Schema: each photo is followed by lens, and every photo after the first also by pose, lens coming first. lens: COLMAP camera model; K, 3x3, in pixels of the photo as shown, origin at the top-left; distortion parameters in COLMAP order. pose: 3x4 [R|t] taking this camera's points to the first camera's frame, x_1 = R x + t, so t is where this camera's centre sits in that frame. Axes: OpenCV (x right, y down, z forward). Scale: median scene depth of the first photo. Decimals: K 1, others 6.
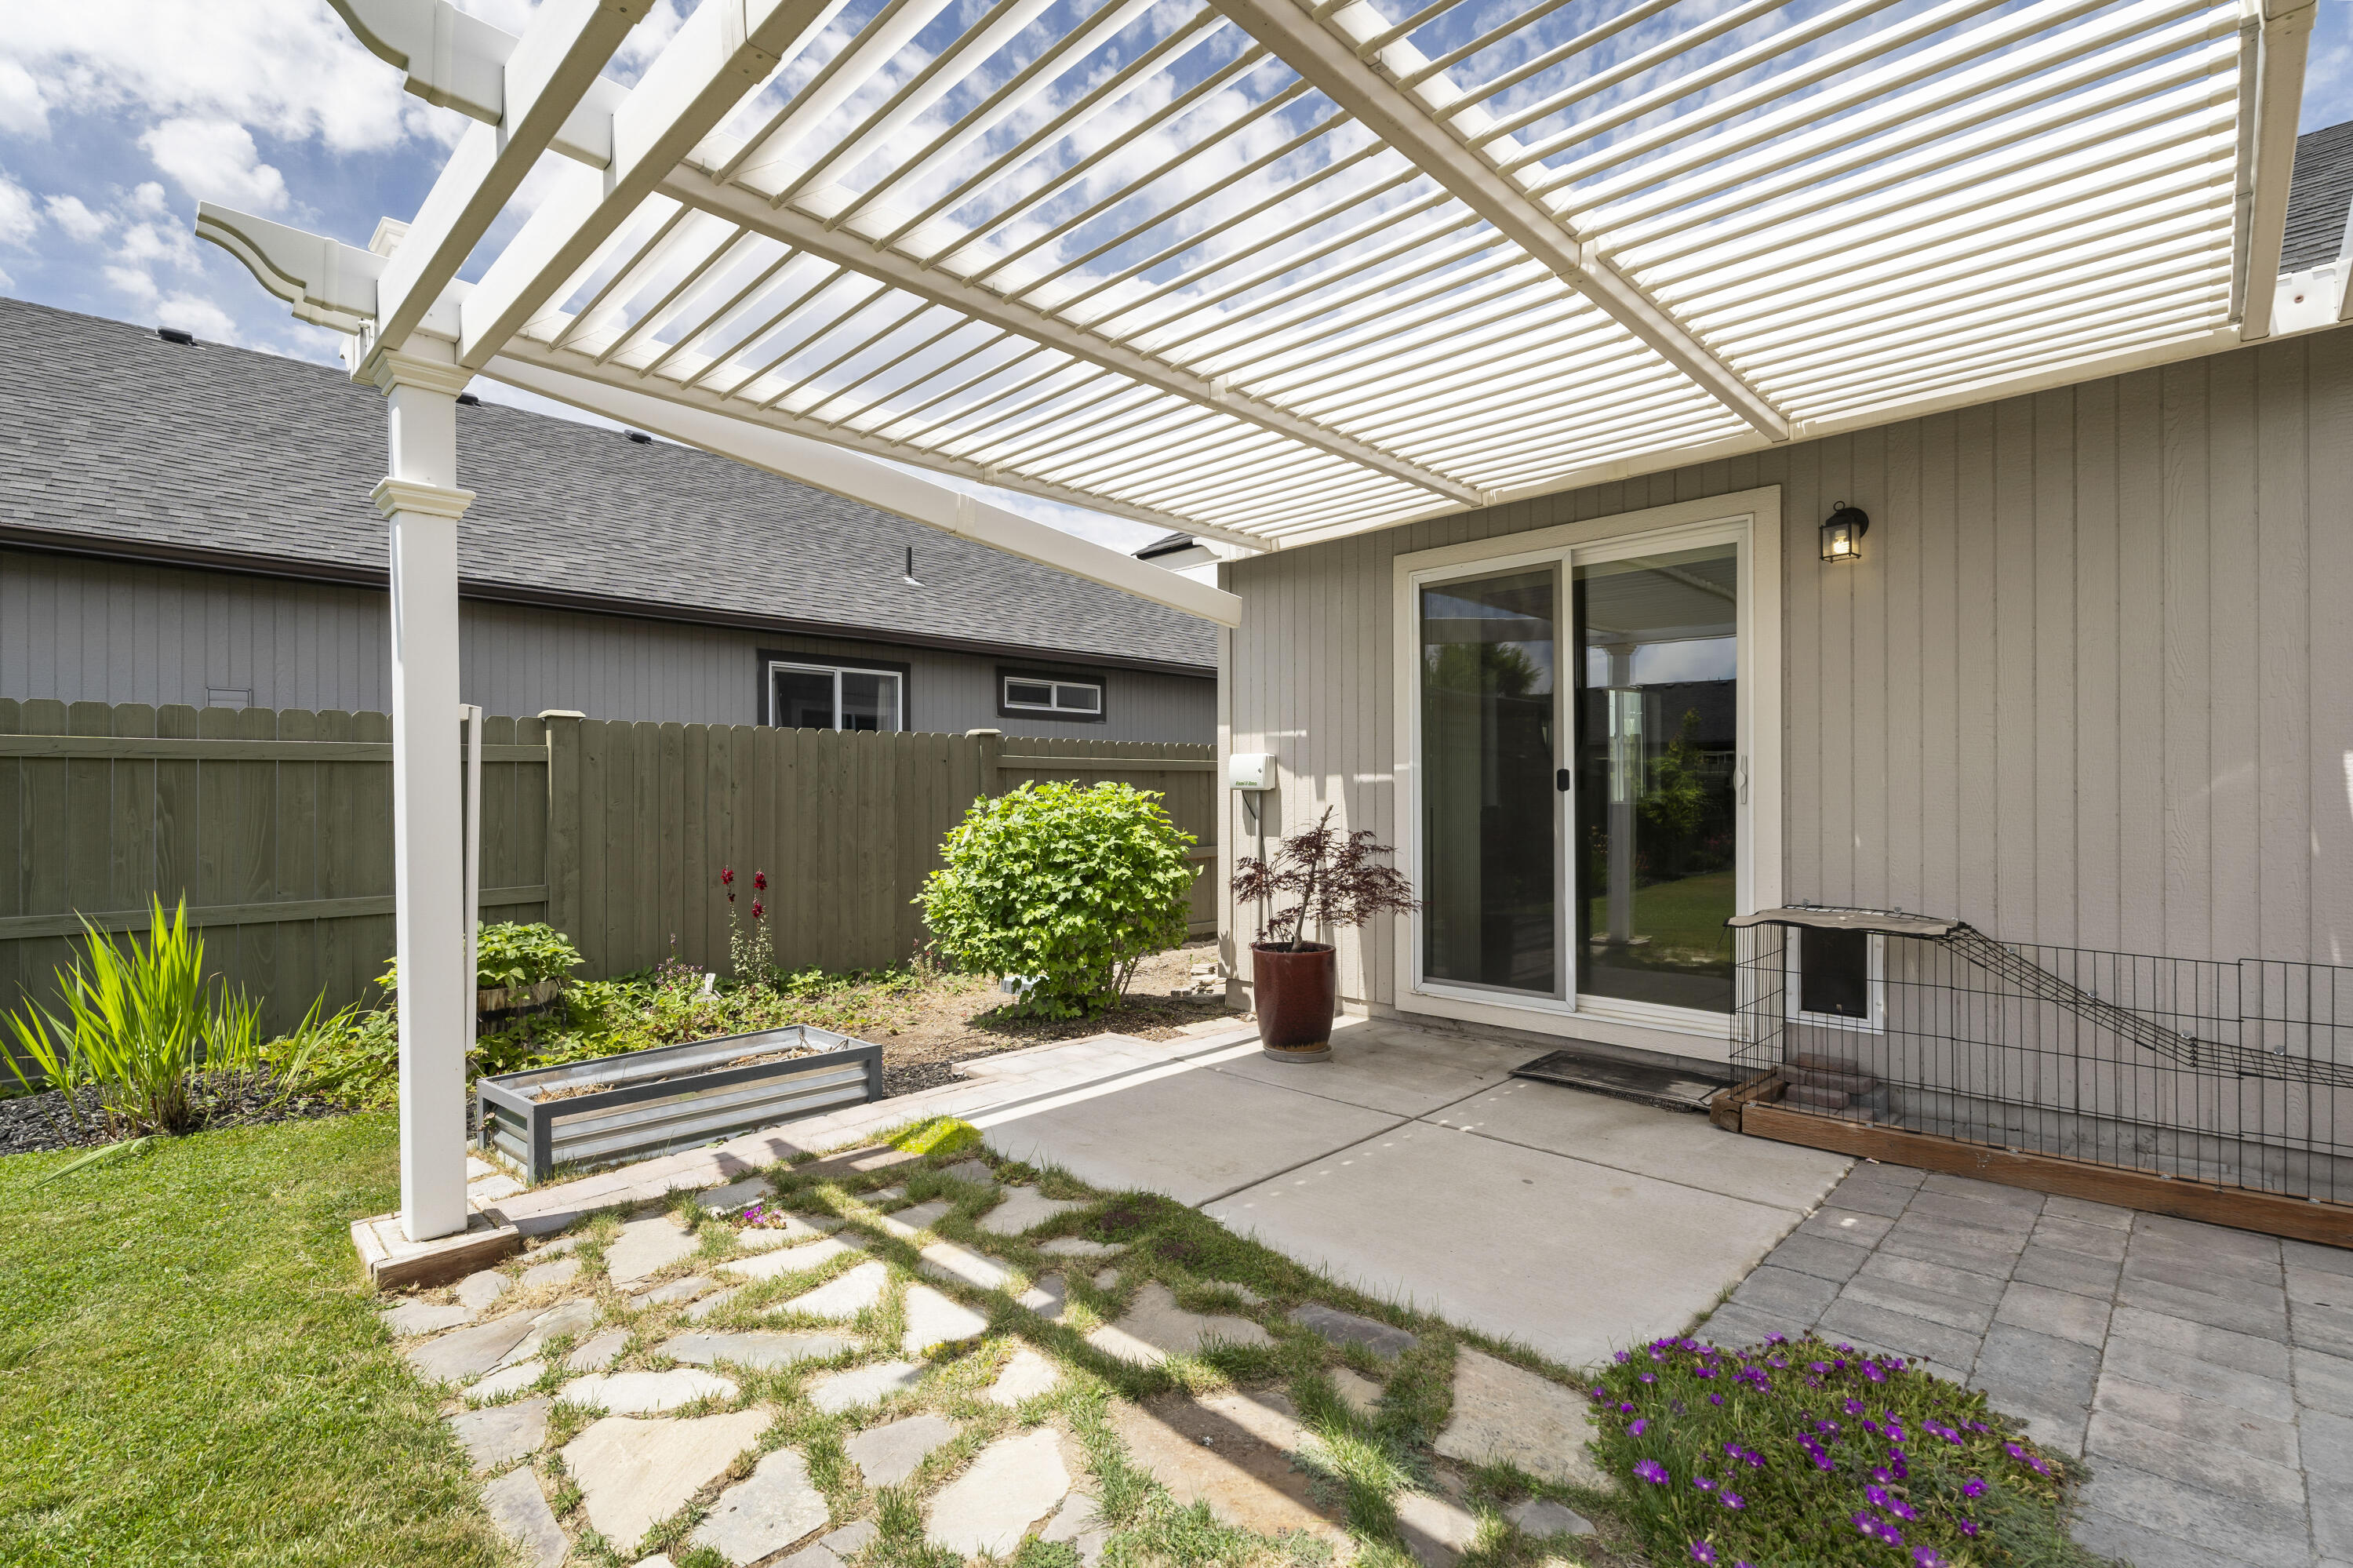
lens RADIAL K [[1048.0, 0, 1170.8], [0, 1048.0, 783.0], [0, 0, 1]] dist [0.003190, -0.003683]
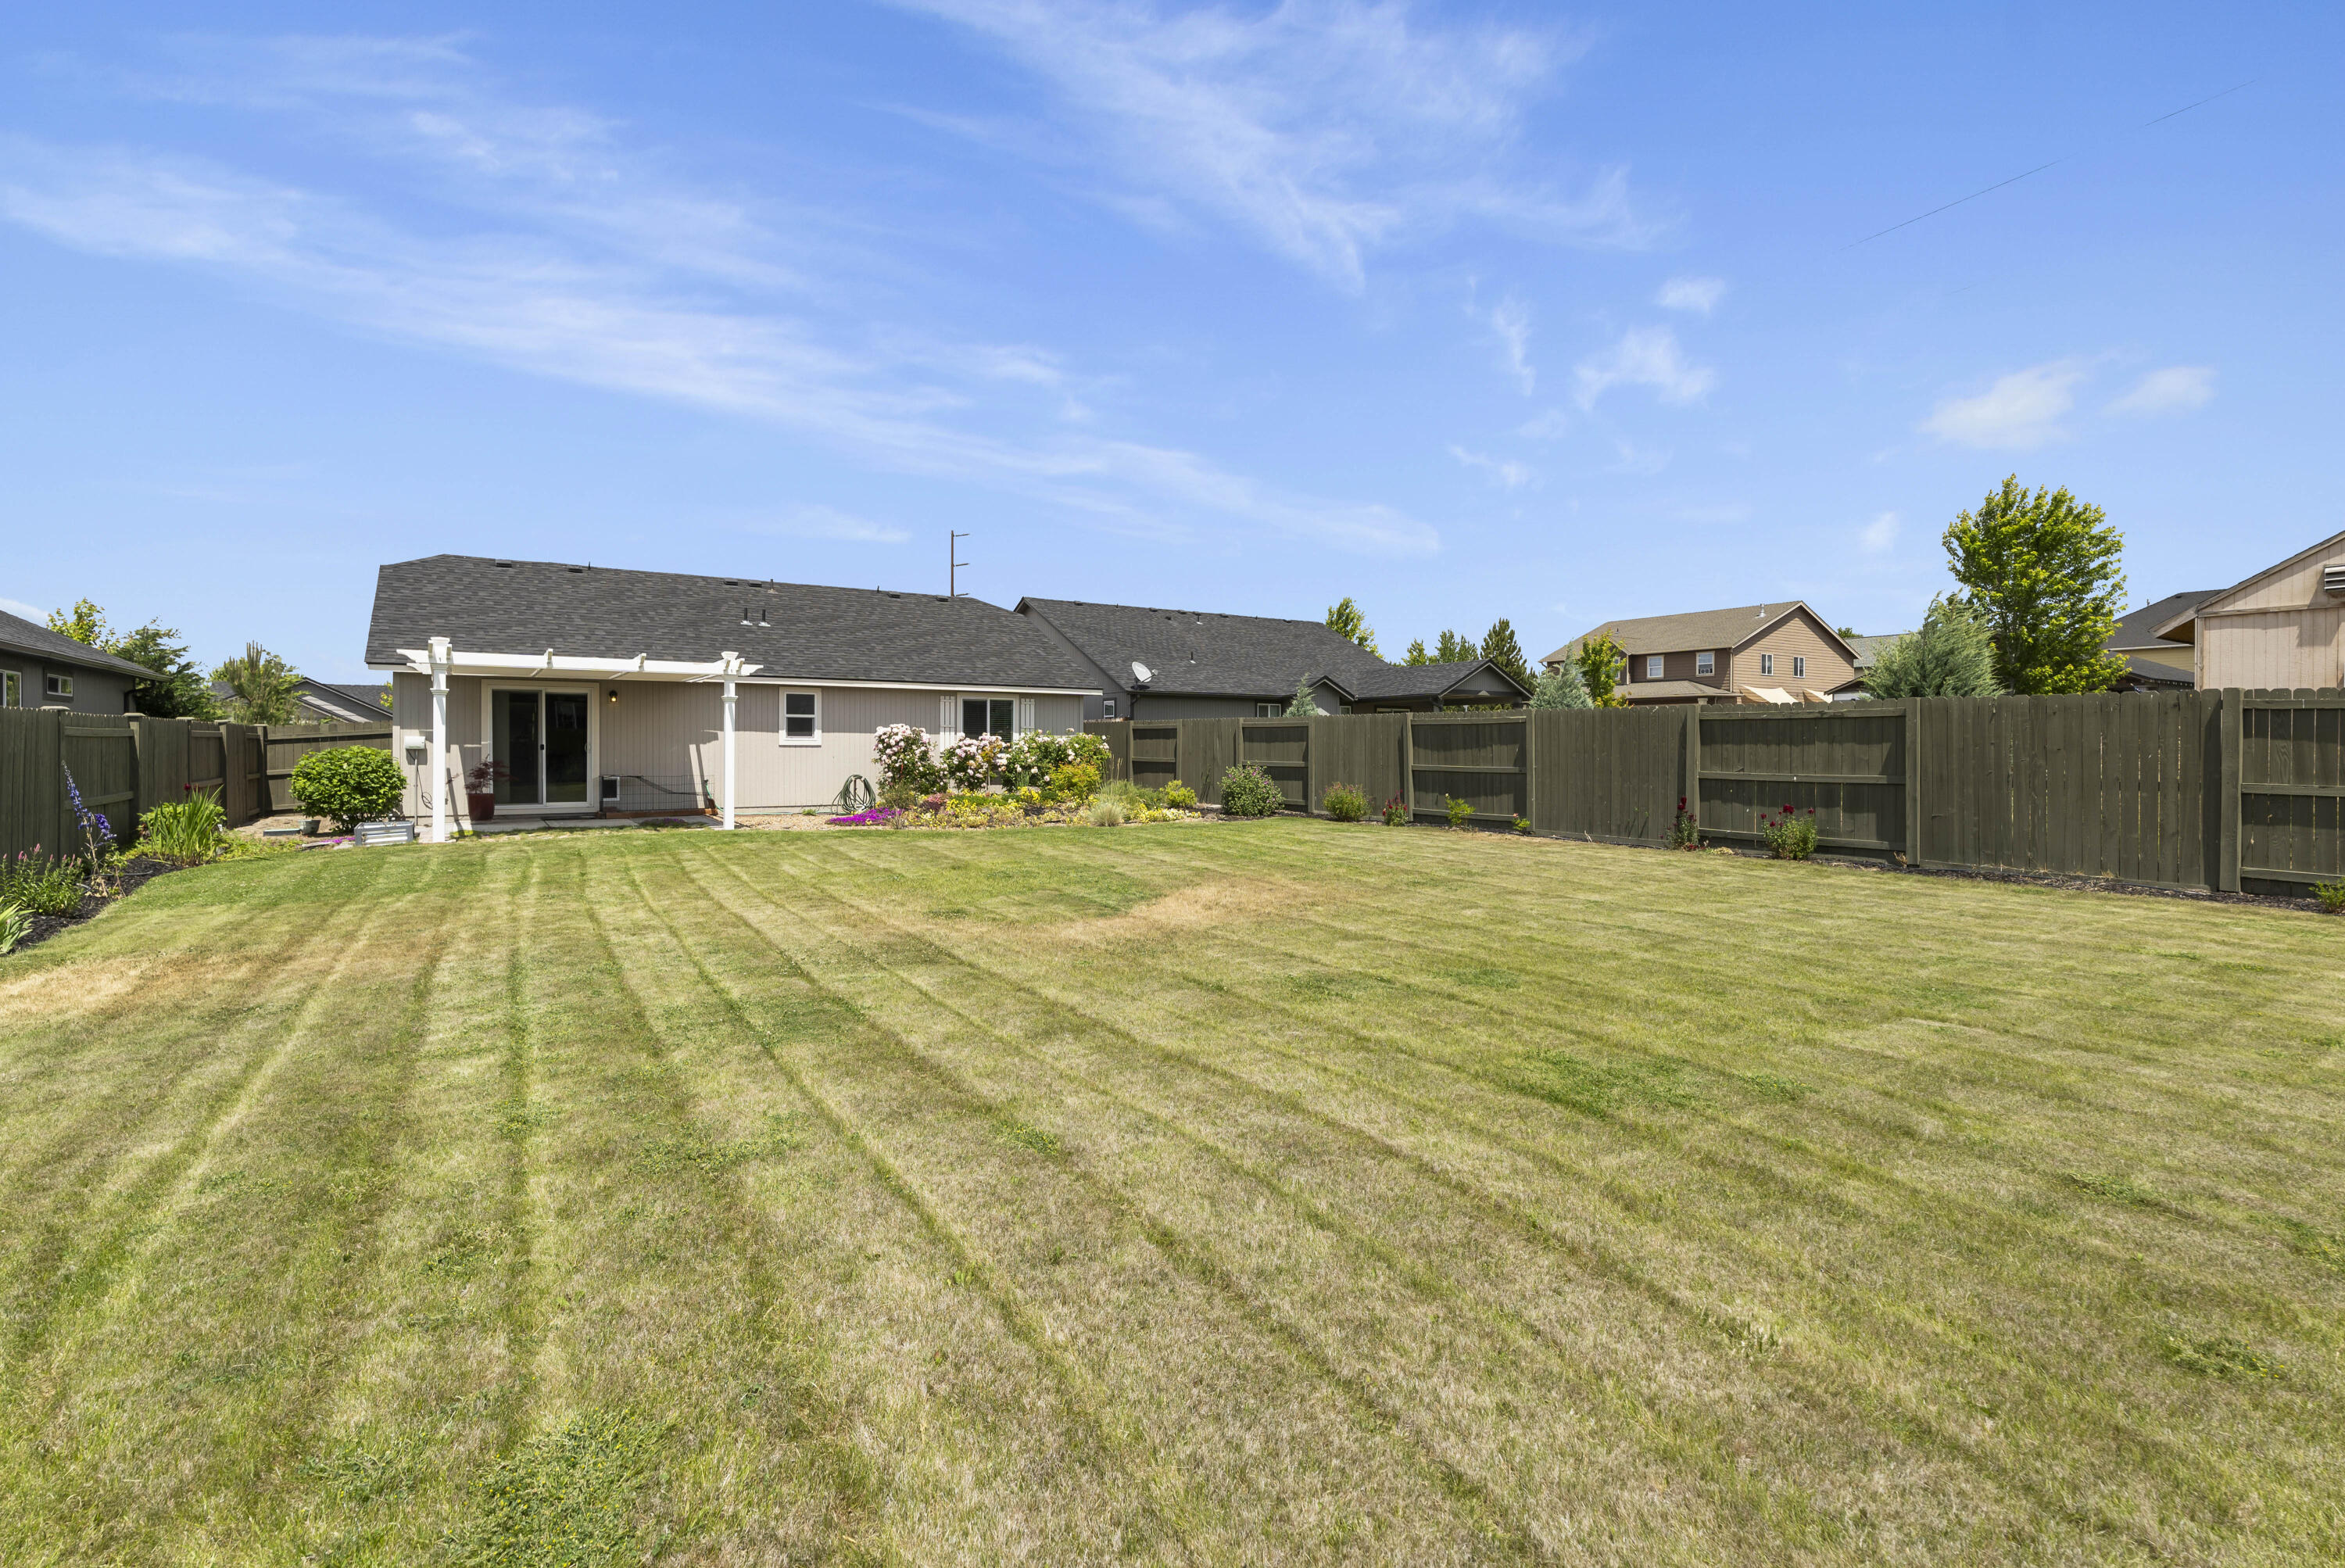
lens RADIAL K [[1089.9, 0, 1178.5], [0, 1089.9, 767.4], [0, 0, 1]] dist [0.001322, 0.000274]
pose [[0.250525, -0.009539, 0.968063, -2.731160], [-0.009566, 0.999878, 0.012328, -0.000830], [-0.968063, -0.012349, 0.250404, -2.127021]]
